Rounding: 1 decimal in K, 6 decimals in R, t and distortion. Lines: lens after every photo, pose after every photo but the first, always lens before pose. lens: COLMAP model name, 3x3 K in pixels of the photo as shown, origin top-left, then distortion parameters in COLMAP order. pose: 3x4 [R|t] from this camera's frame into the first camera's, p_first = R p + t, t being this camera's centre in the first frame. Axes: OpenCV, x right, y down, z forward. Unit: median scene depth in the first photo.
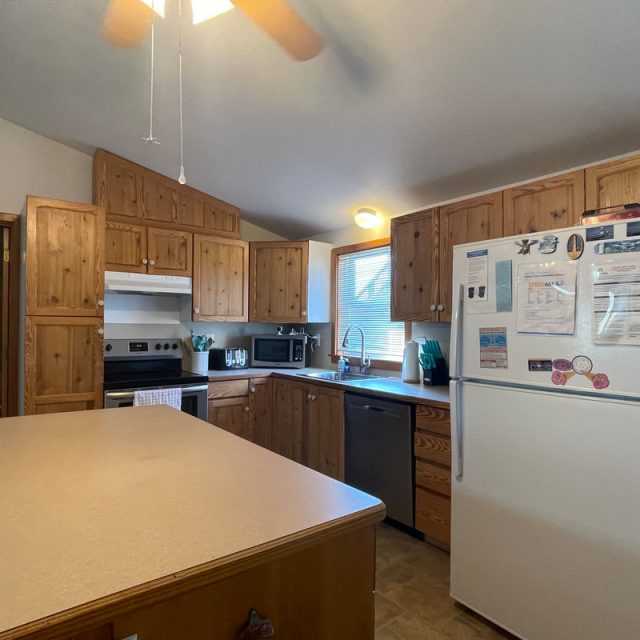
lens RADIAL K [[421.8, 0, 314.7], [0, 421.8, 323.8], [0, 0, 1]] dist [0.002289, -0.016078]
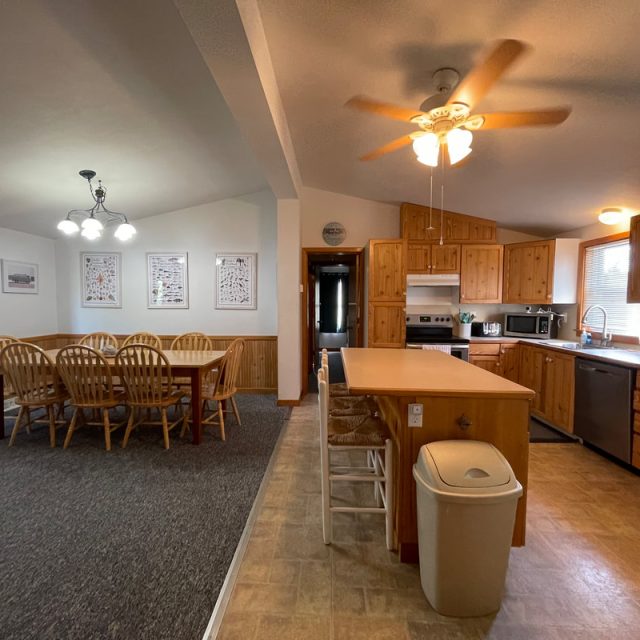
lens RADIAL K [[346.6, 0, 315.4], [0, 346.6, 321.1], [0, 0, 1]] dist [-0.004778, 0.005195]
pose [[0.762155, 0.027420, -0.646814, 0.130756], [0.007233, 0.998680, 0.050859, -0.009712], [0.647355, -0.043441, 0.760950, -0.307471]]
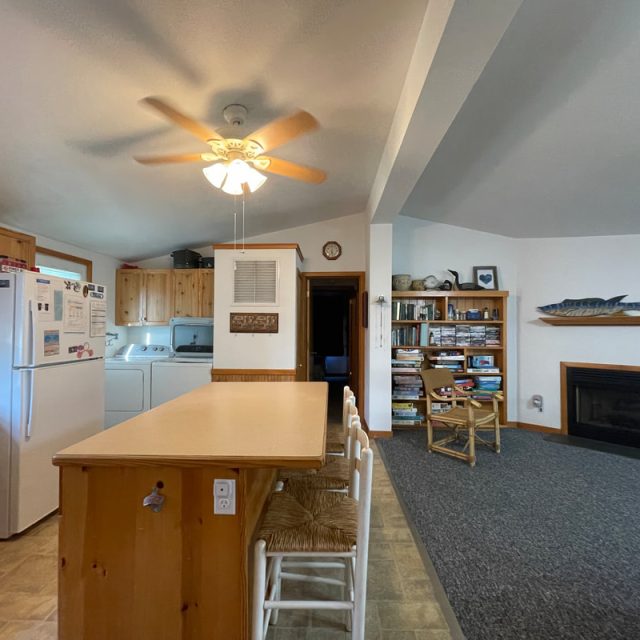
lens RADIAL K [[346.6, 0, 316.9], [0, 346.6, 322.8], [0, 0, 1]] dist [-0.004778, 0.005195]
pose [[-0.764535, -0.001572, 0.644580, -0.651632], [-0.012727, 0.999839, -0.012657, -0.008082], [-0.644456, -0.017880, -0.764432, 0.736314]]
